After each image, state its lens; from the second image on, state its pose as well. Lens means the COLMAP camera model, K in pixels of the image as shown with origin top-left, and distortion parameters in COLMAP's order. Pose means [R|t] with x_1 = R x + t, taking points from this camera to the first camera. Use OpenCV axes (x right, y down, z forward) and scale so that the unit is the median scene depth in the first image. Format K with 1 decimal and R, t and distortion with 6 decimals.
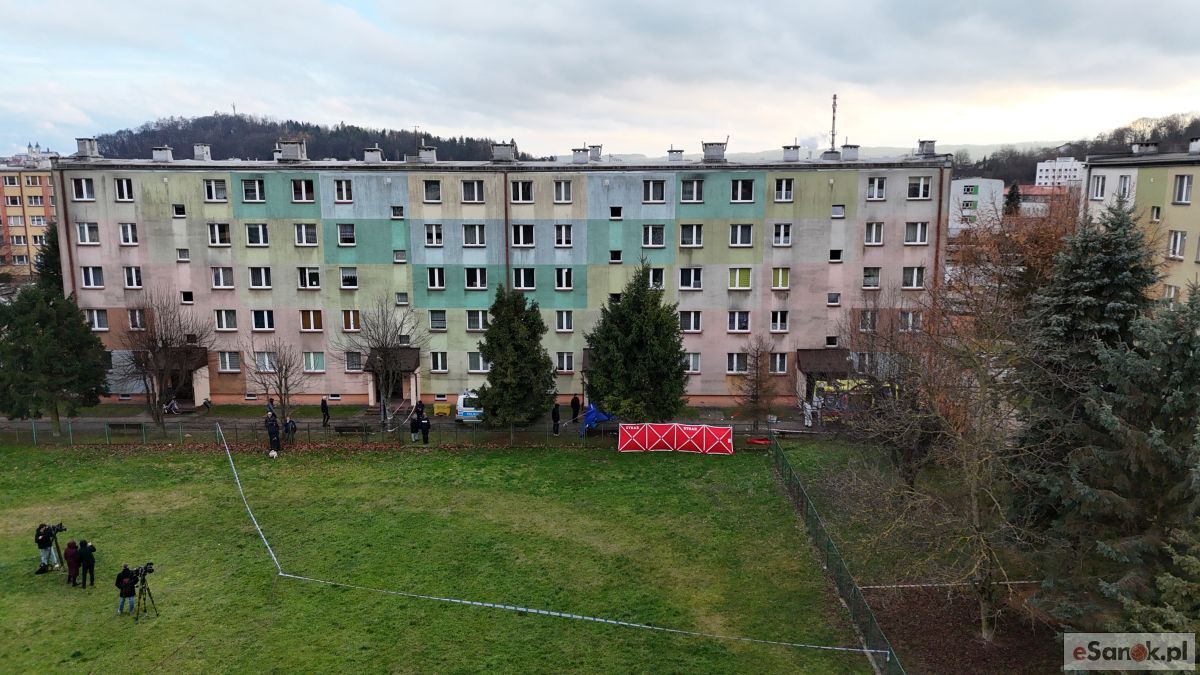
lens RADIAL K [[872.4, 0, 604.1], [0, 872.4, 340.2], [0, 0, 1]] dist [0.058330, -0.022742]
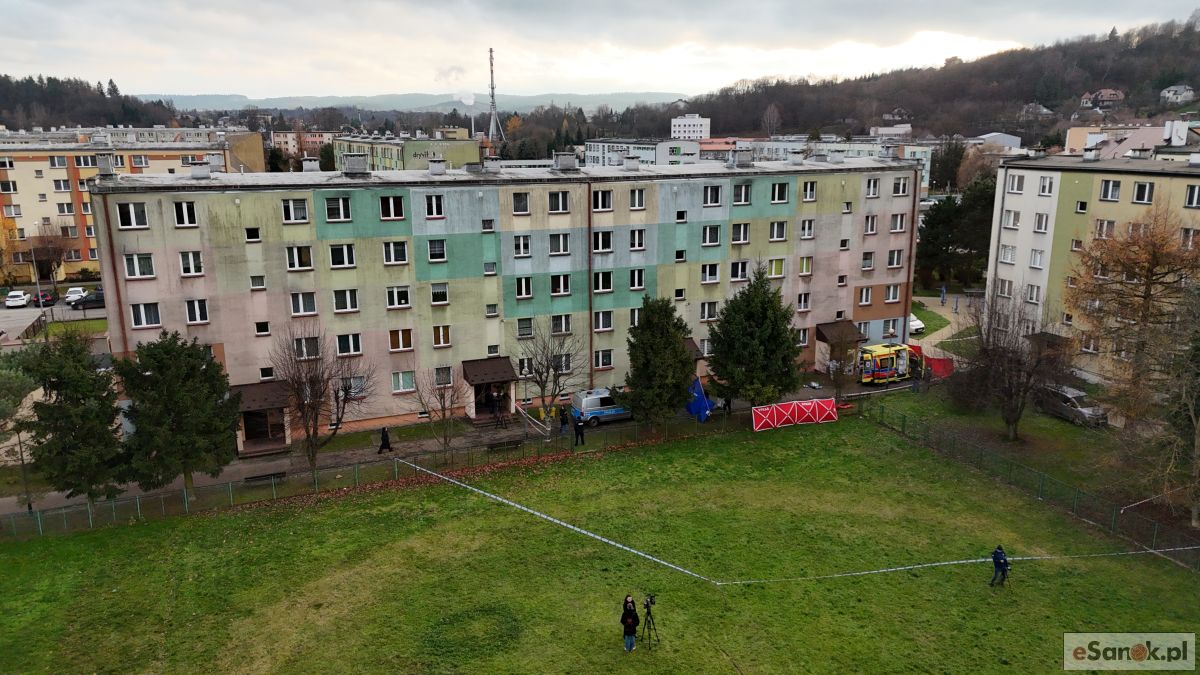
lens RADIAL K [[872.4, 0, 596.8], [0, 872.4, 336.2], [0, 0, 1]] dist [0.058330, -0.022742]
pose [[0.915575, -0.096535, 0.390389, -0.526207], [0.075252, 0.994740, 0.069489, -0.079770], [-0.395044, -0.034245, 0.918024, 0.024940]]
